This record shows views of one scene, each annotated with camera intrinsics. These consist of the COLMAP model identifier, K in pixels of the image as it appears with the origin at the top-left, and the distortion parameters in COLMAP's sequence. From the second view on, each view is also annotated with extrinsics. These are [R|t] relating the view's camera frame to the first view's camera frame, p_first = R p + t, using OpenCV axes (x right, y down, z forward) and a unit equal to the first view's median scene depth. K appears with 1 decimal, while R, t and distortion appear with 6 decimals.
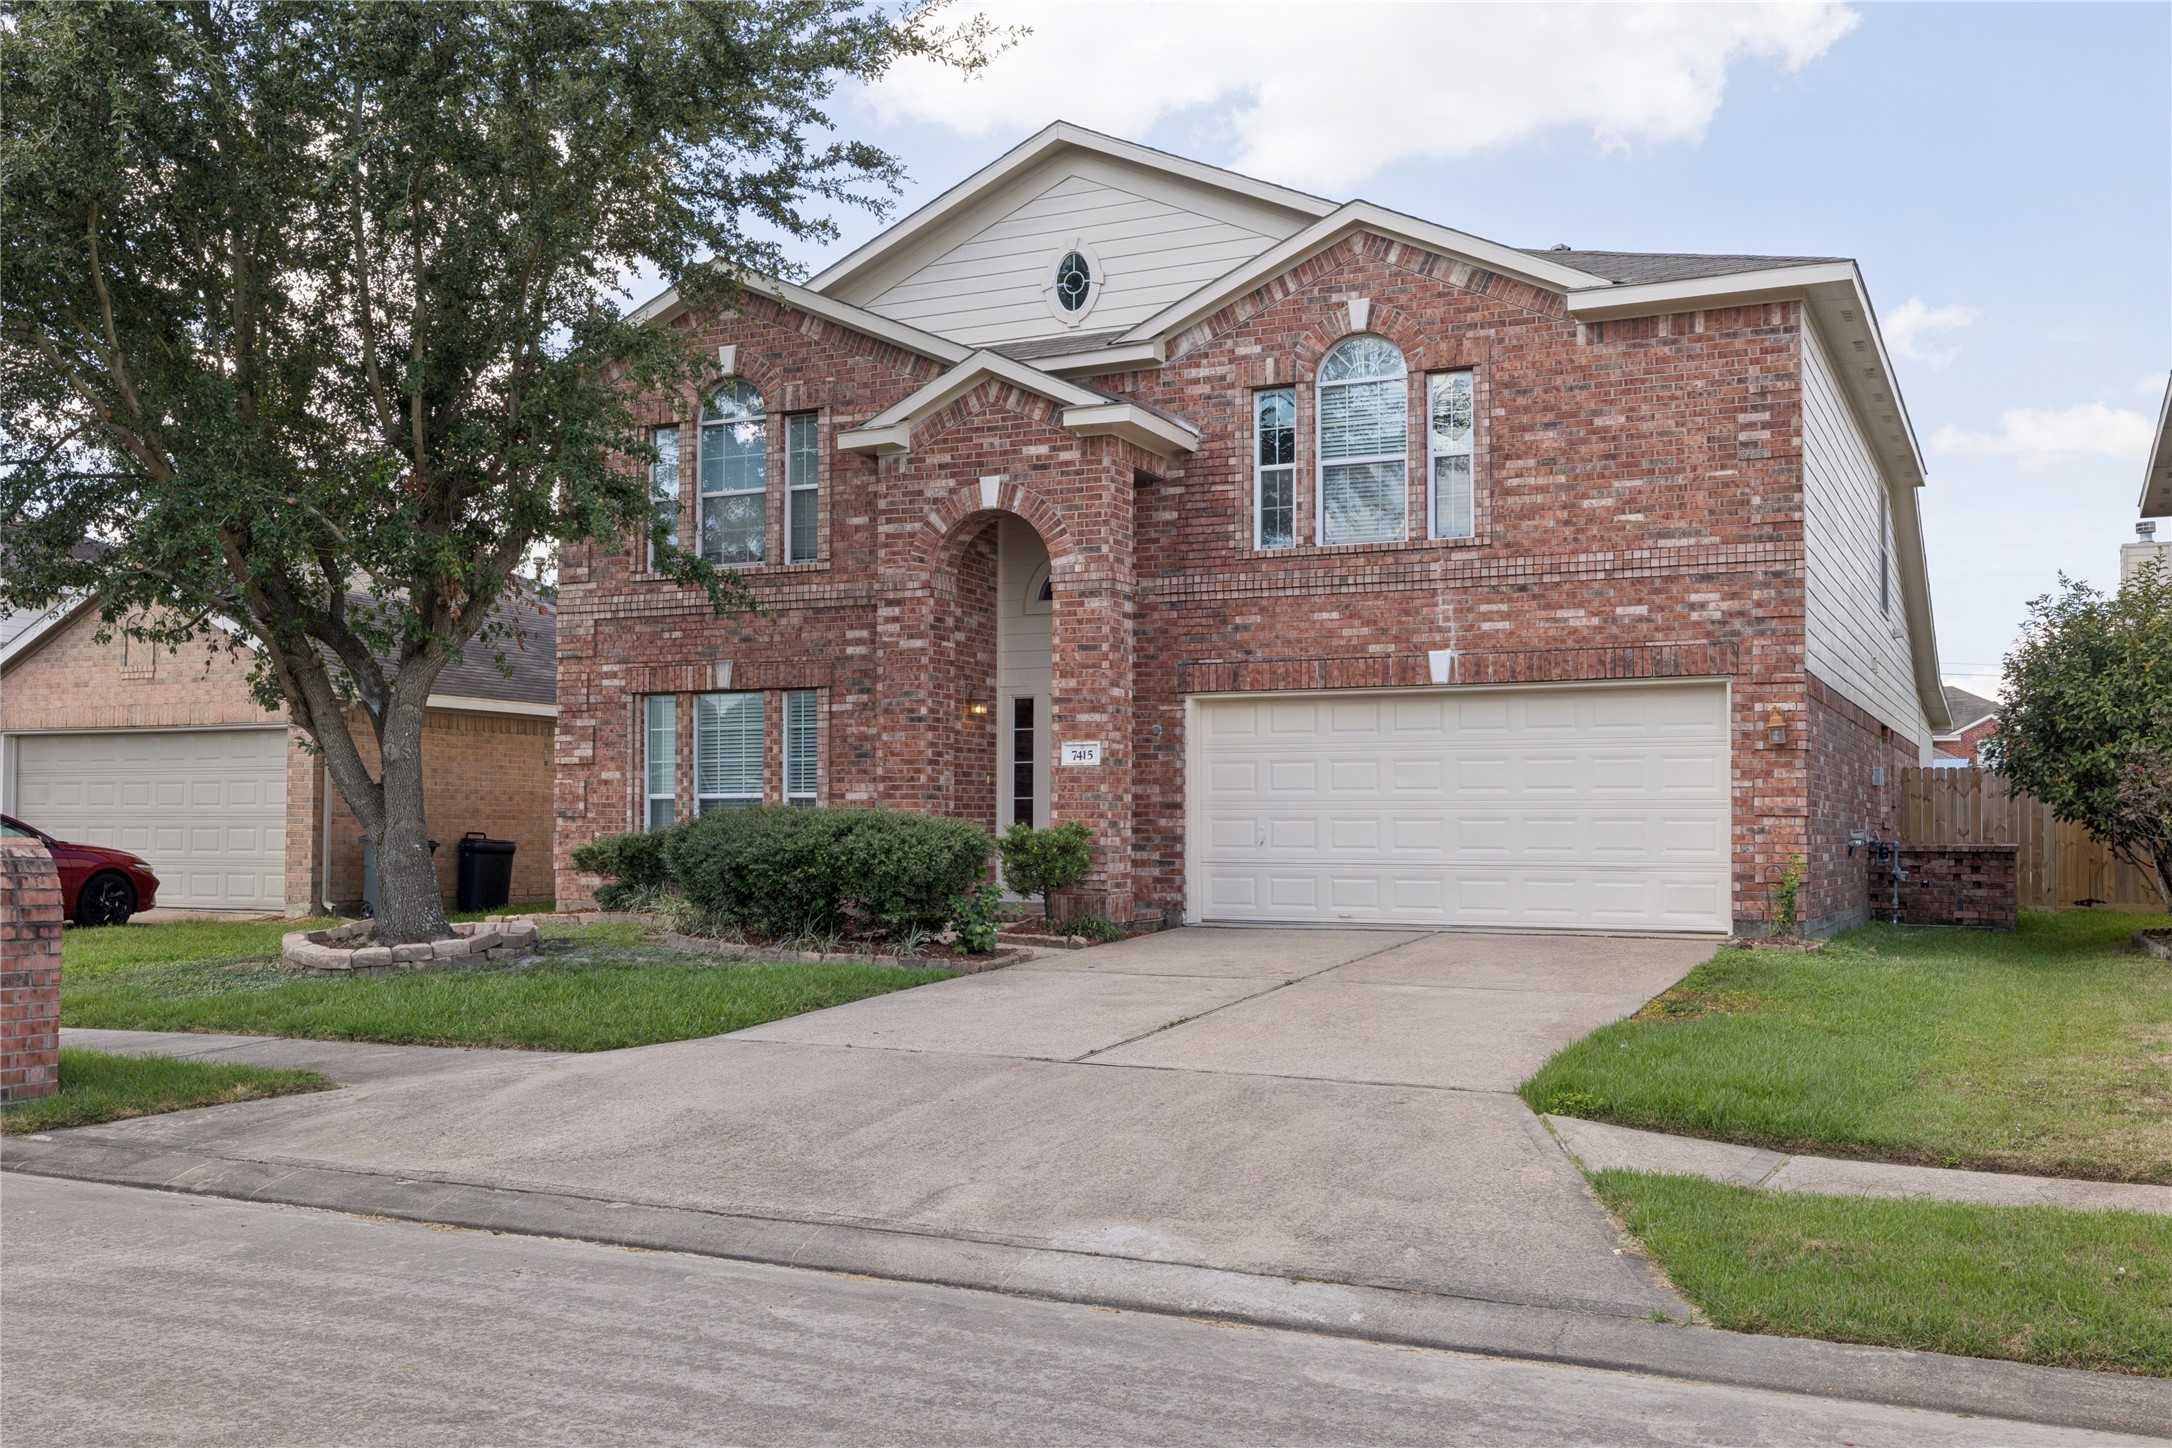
lens RADIAL K [[1969.5, 0, 1085.6], [0, 1969.5, 727.6], [0, 0, 1]] dist [0.003305, 0.006101]
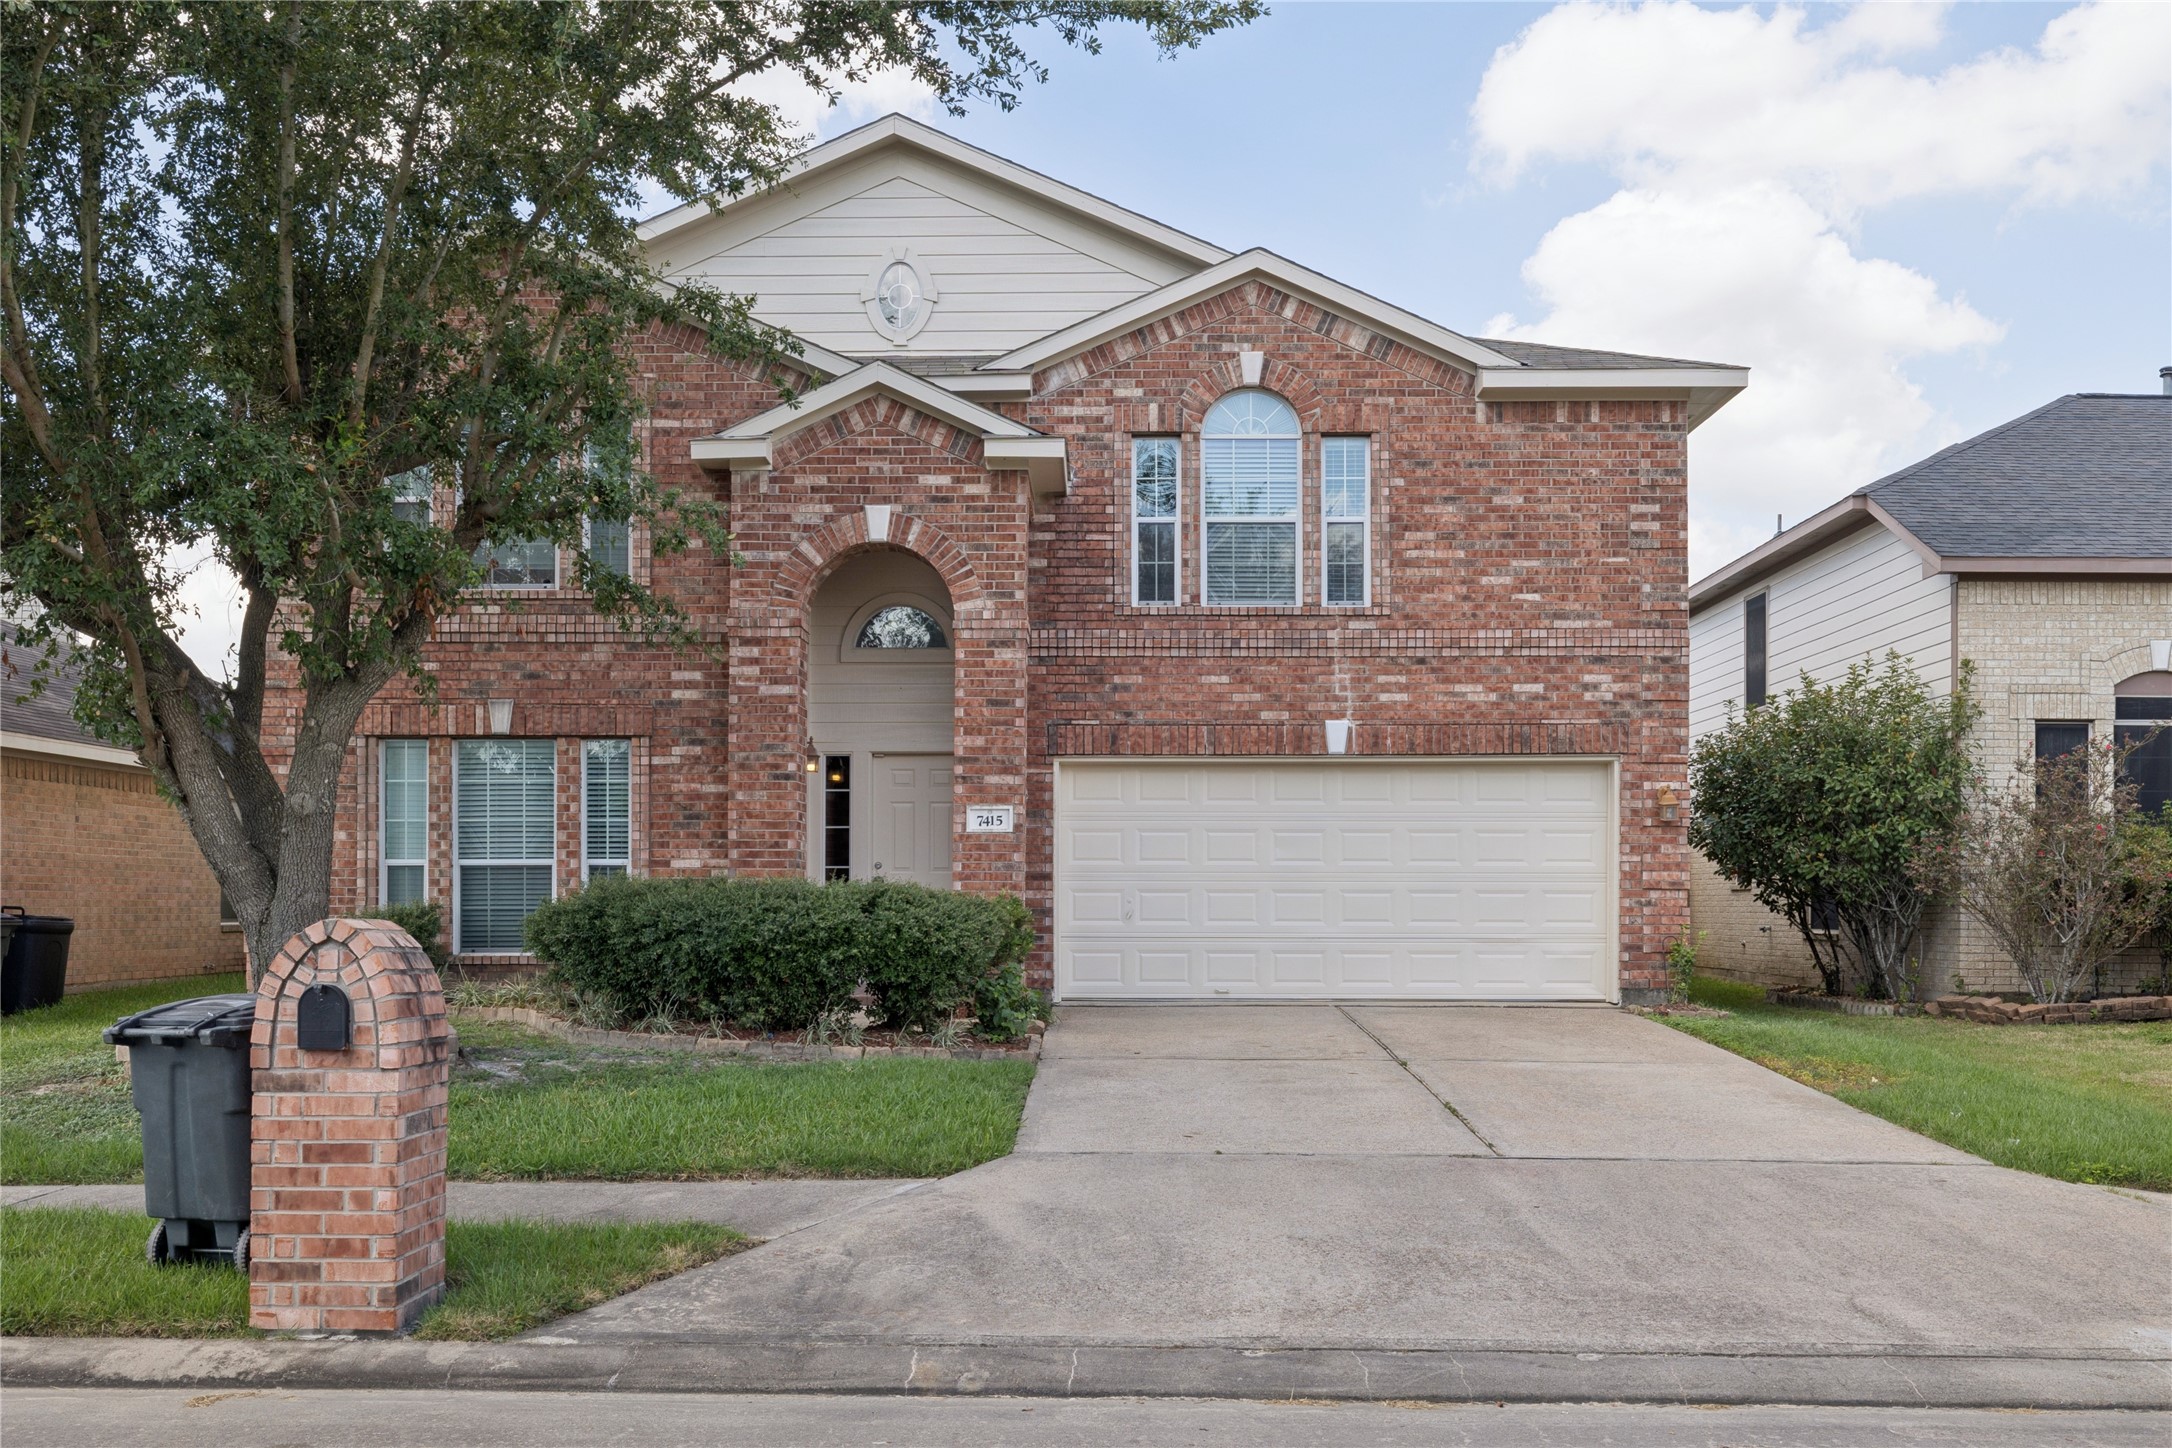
lens RADIAL K [[2002.3, 0, 1084.5], [0, 2002.3, 840.8], [0, 0, 1]] dist [-0.005199, 0.009172]
pose [[0.911169, 0.011679, 0.411866, -0.339528], [-0.021095, 0.999610, 0.018324, 0.005321], [-0.411492, -0.025384, 0.911060, 0.138061]]
